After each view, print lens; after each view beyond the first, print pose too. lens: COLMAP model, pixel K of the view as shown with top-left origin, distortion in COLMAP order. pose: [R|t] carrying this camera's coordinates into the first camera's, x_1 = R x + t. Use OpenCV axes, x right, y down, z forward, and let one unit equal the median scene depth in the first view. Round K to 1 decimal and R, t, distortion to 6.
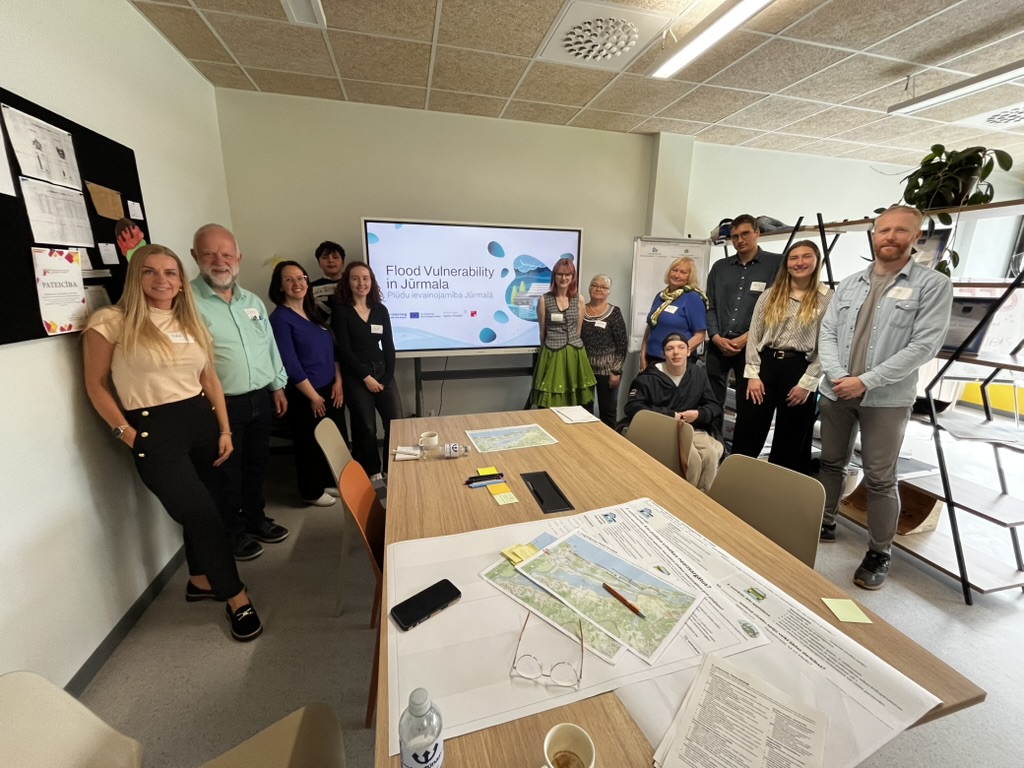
lens RADIAL K [[403.9, 0, 515.8], [0, 403.9, 383.8], [0, 0, 1]] dist [-0.002482, 0.000113]
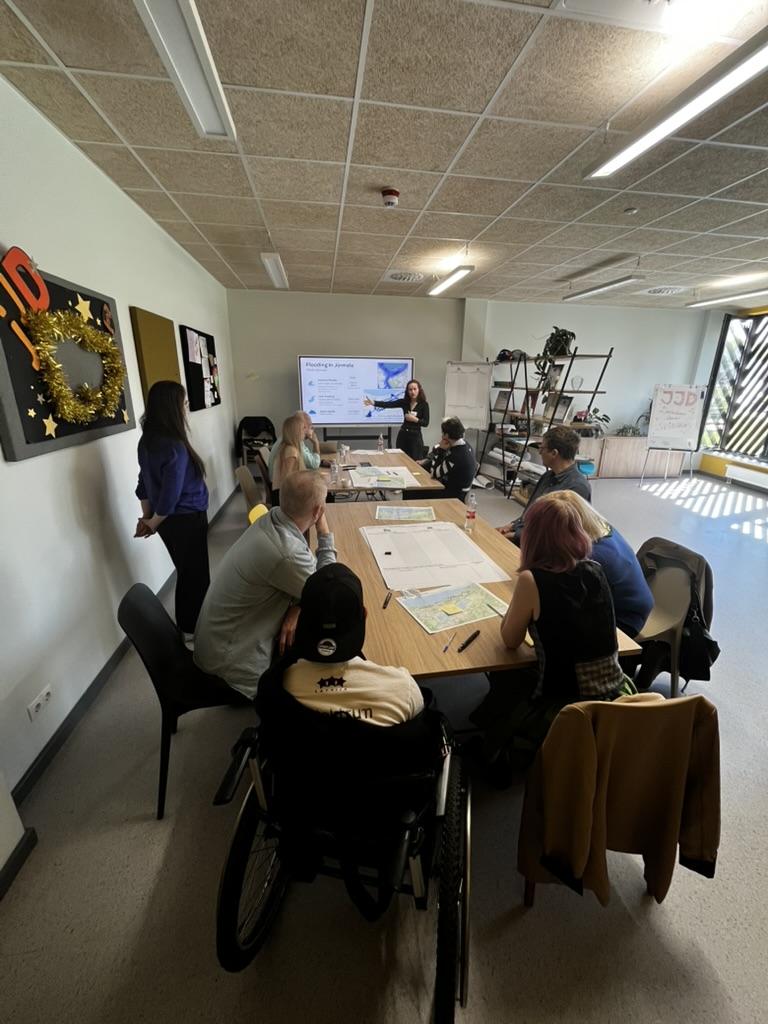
lens RADIAL K [[403.9, 0, 389.1], [0, 403.9, 509.8], [0, 0, 1]] dist [-0.002482, 0.000113]
pose [[0.994557, 0.029479, -0.099932, 0.400020], [-0.022909, 0.997539, 0.066267, 0.285984], [0.101639, -0.063617, 0.992785, -1.363576]]
